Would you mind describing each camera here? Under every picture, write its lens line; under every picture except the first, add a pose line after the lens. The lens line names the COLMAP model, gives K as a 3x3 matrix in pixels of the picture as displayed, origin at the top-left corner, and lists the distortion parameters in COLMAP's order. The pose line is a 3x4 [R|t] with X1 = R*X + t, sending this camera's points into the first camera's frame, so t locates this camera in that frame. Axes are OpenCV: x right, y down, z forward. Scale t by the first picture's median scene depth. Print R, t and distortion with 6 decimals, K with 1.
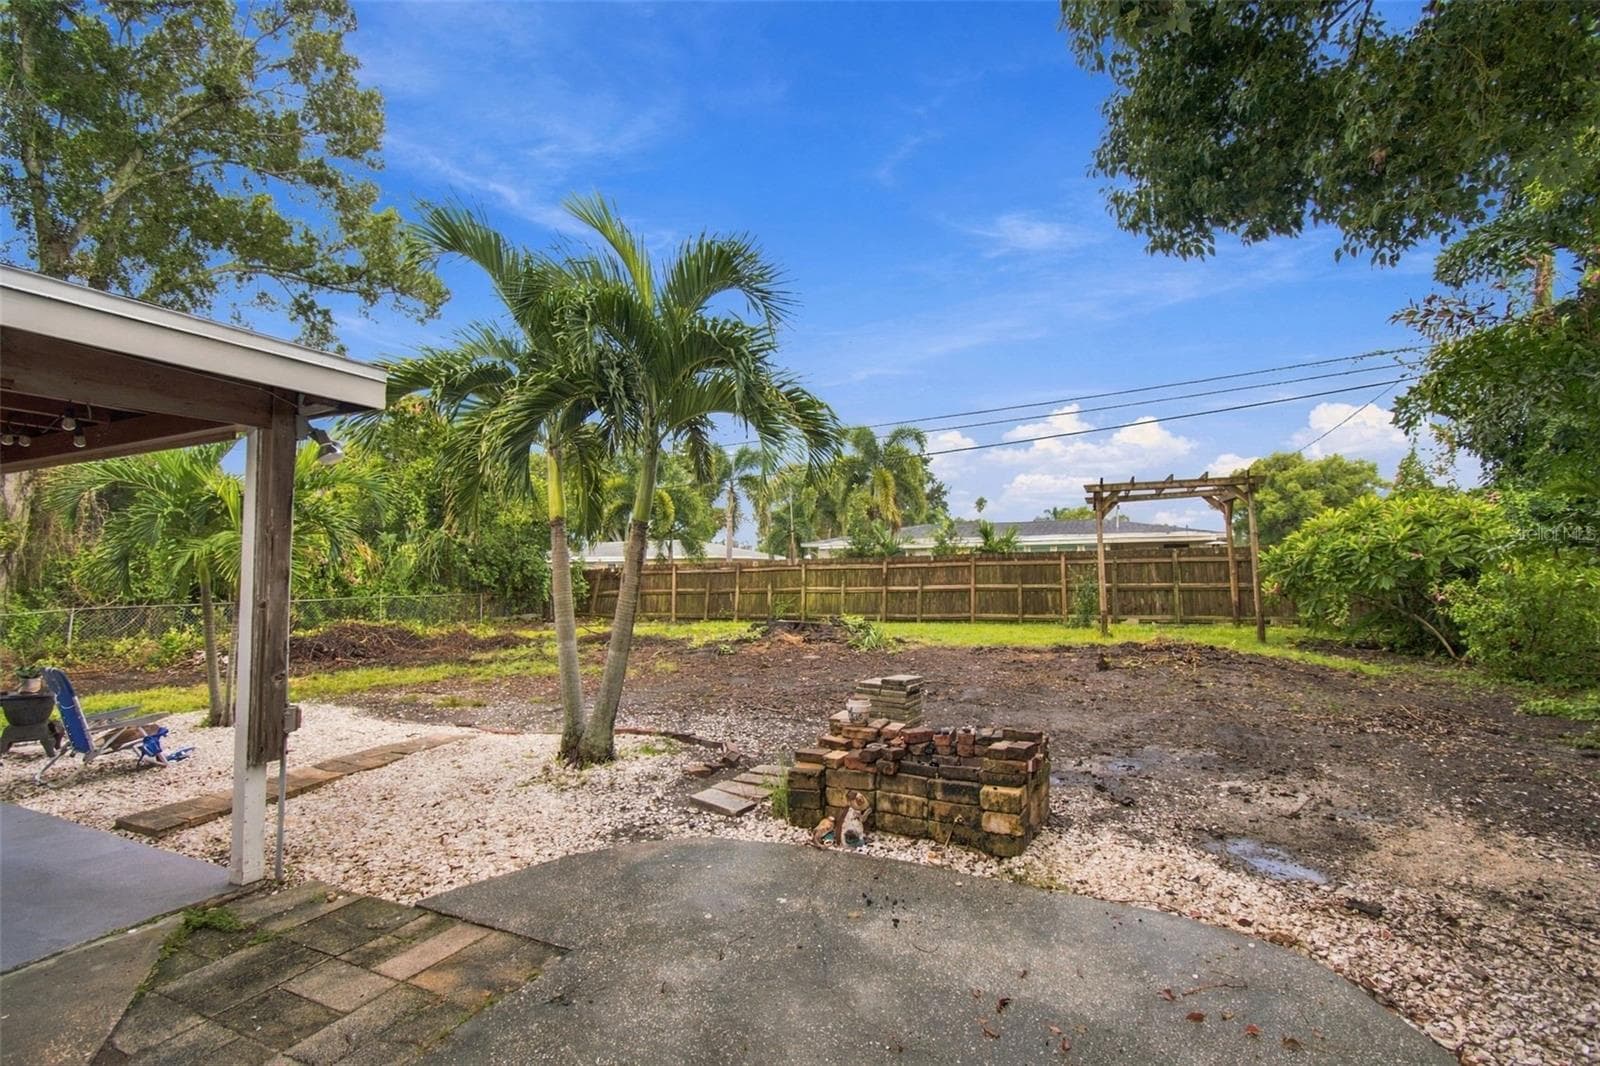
lens RADIAL K [[712.3, 0, 830.4], [0, 712.3, 536.5], [0, 0, 1]] dist [-0.000177, 0.000018]
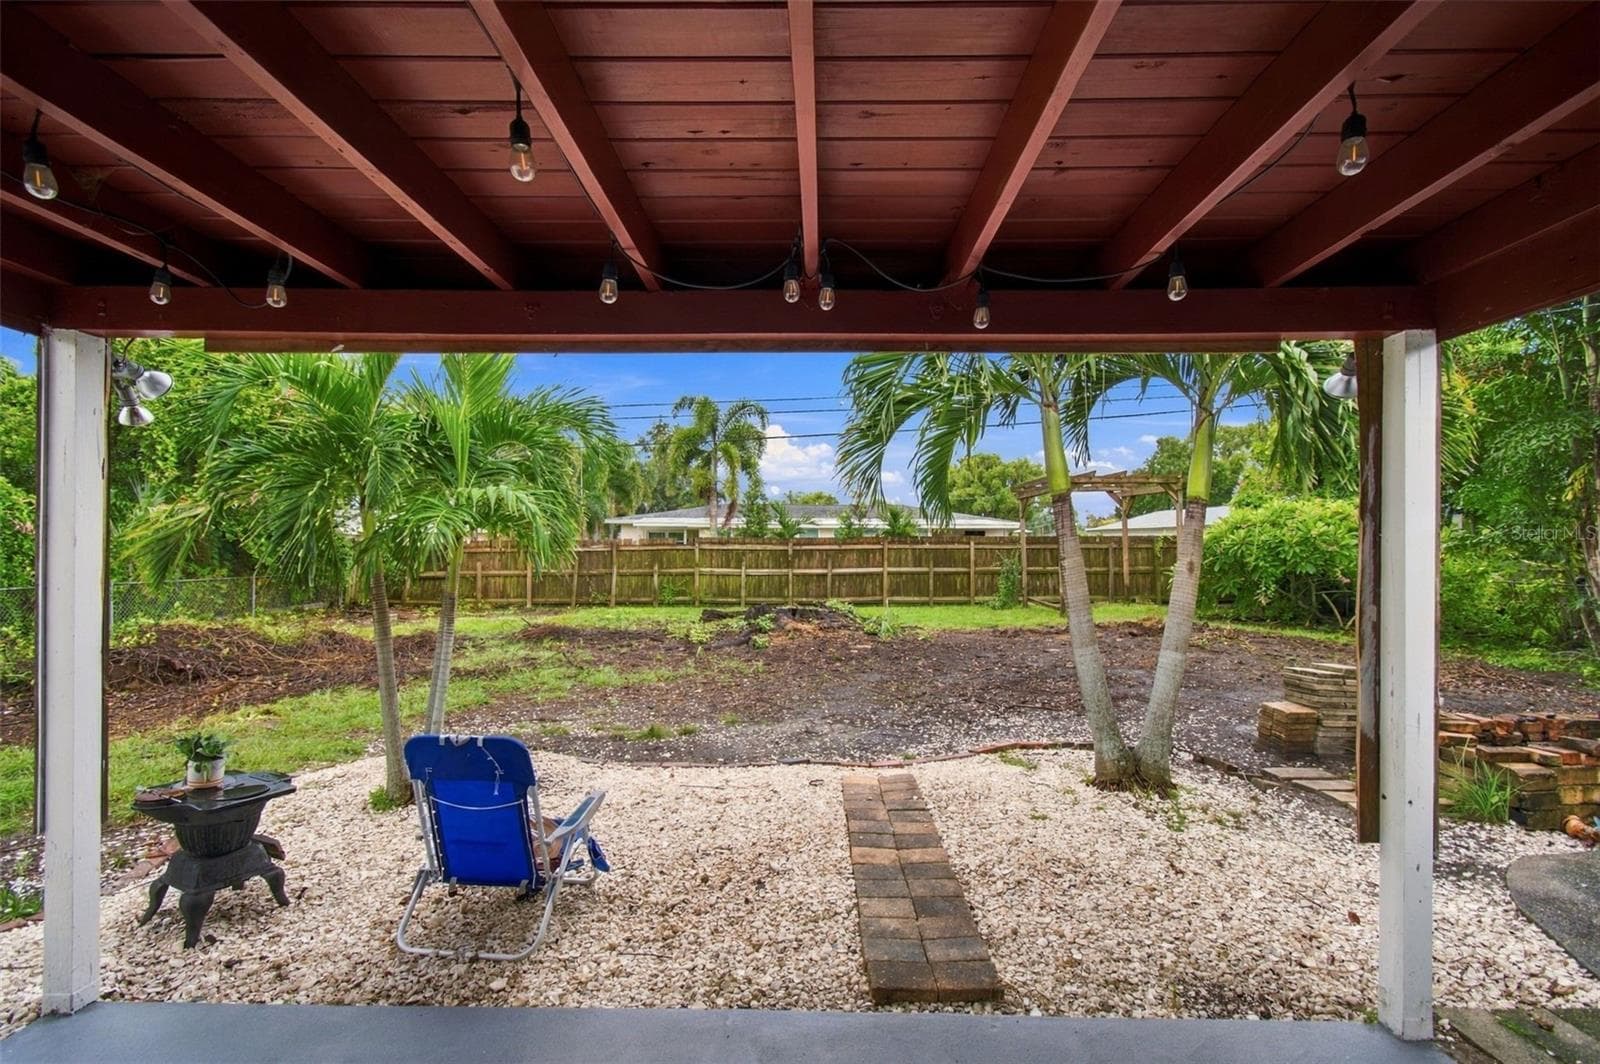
lens RADIAL K [[726.5, 0, 796.8], [0, 726.5, 557.7], [0, 0, 1]] dist [0.000381, 0.000213]
pose [[0.932350, 0.012421, 0.361343, -0.267793], [-0.032697, 0.998211, 0.050054, 0.006958], [-0.360075, -0.058483, 0.931089, 0.102002]]
